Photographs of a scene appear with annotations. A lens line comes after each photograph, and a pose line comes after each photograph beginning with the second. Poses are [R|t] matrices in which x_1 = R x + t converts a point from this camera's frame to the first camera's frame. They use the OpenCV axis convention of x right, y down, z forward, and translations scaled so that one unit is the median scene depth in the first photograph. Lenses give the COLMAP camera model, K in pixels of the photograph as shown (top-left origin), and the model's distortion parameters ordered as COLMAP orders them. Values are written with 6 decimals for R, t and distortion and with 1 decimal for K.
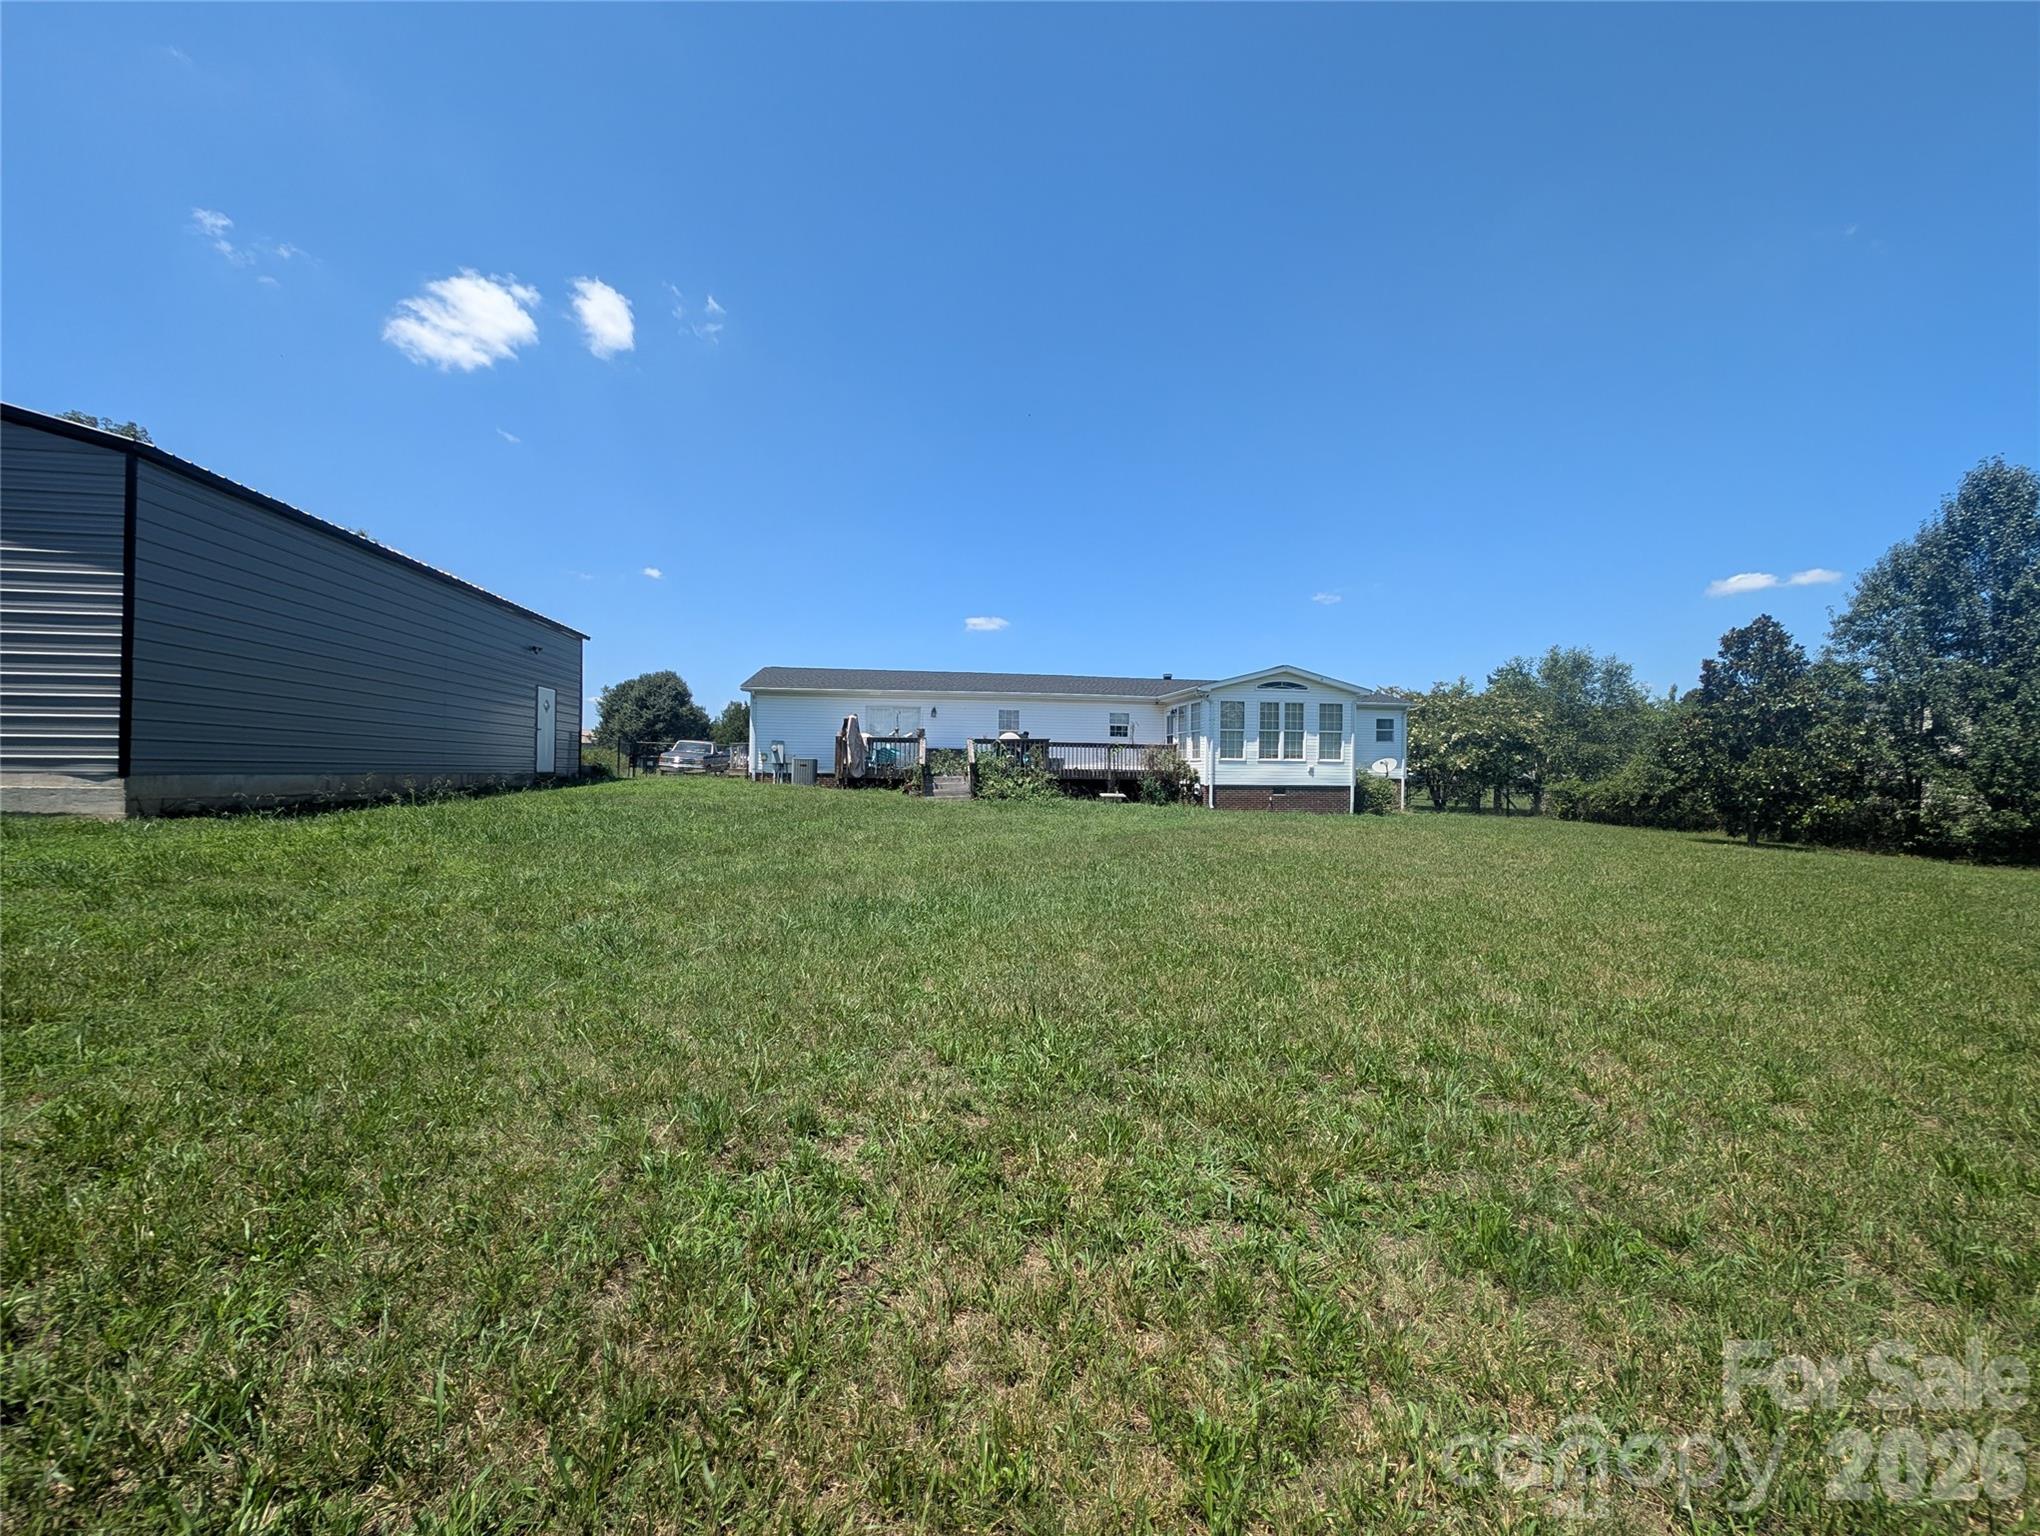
lens RADIAL K [[758.3, 0, 1020.0], [0, 758.3, 768.0], [0, 0, 1]] dist [0.012133, -0.008845]
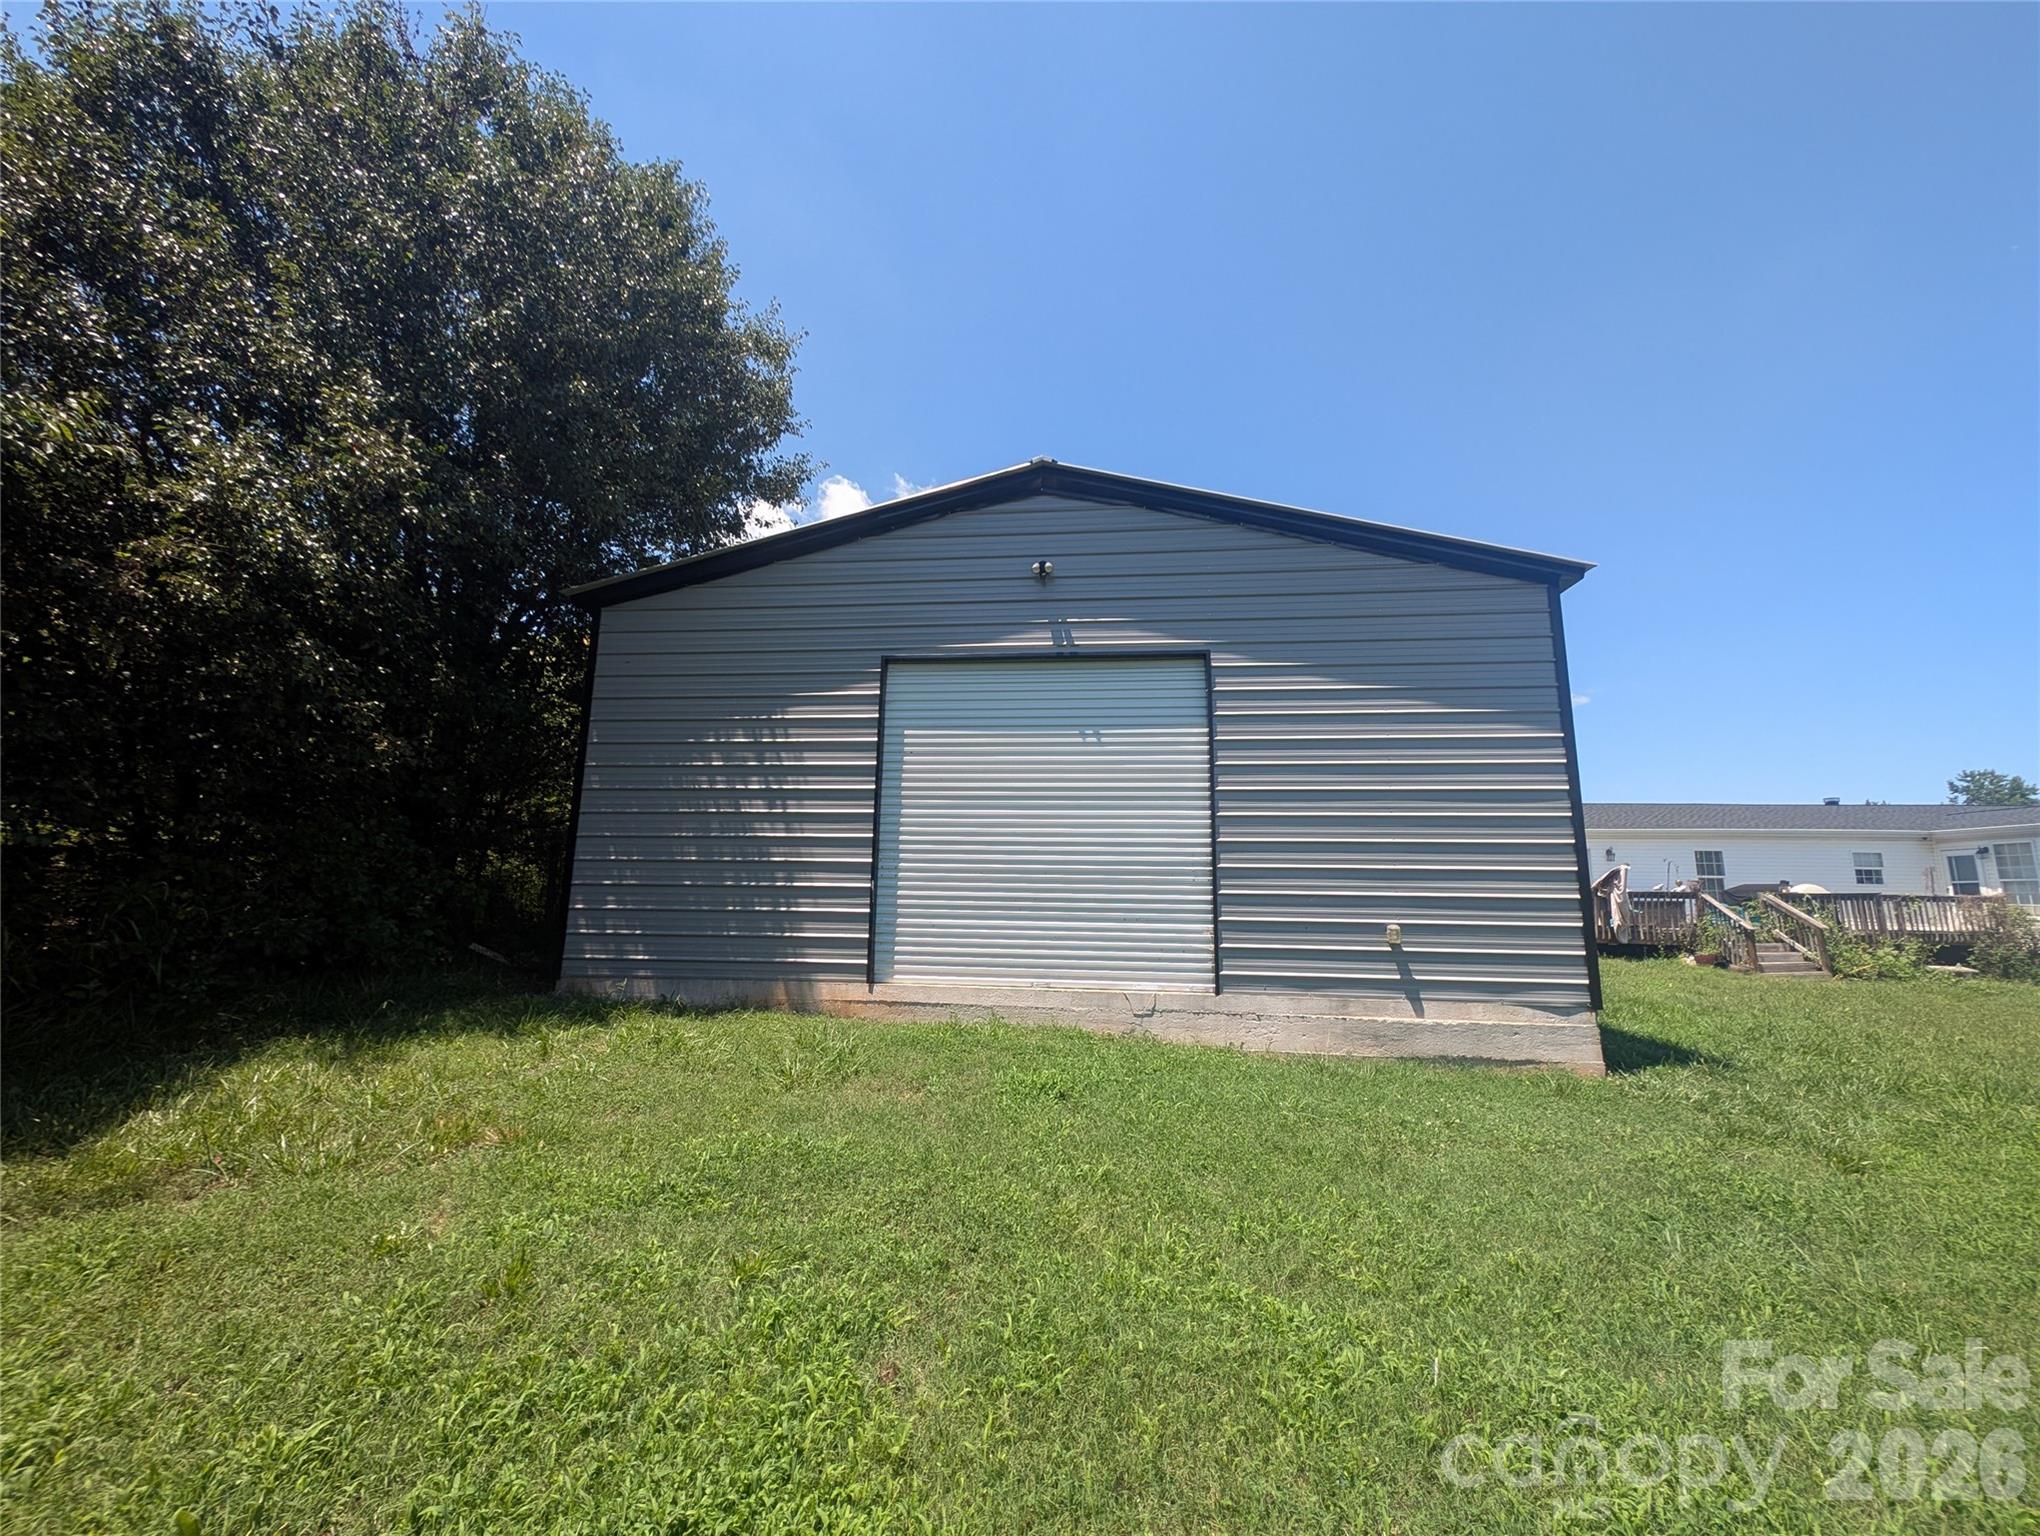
lens RADIAL K [[758.3, 0, 1020.0], [0, 758.3, 768.0], [0, 0, 1]] dist [0.012133, -0.008845]
pose [[0.965239, -0.036350, -0.258830, -0.549897], [-0.005172, 0.987431, -0.157964, -0.035536], [0.261319, 0.153812, 0.952919, 0.047637]]
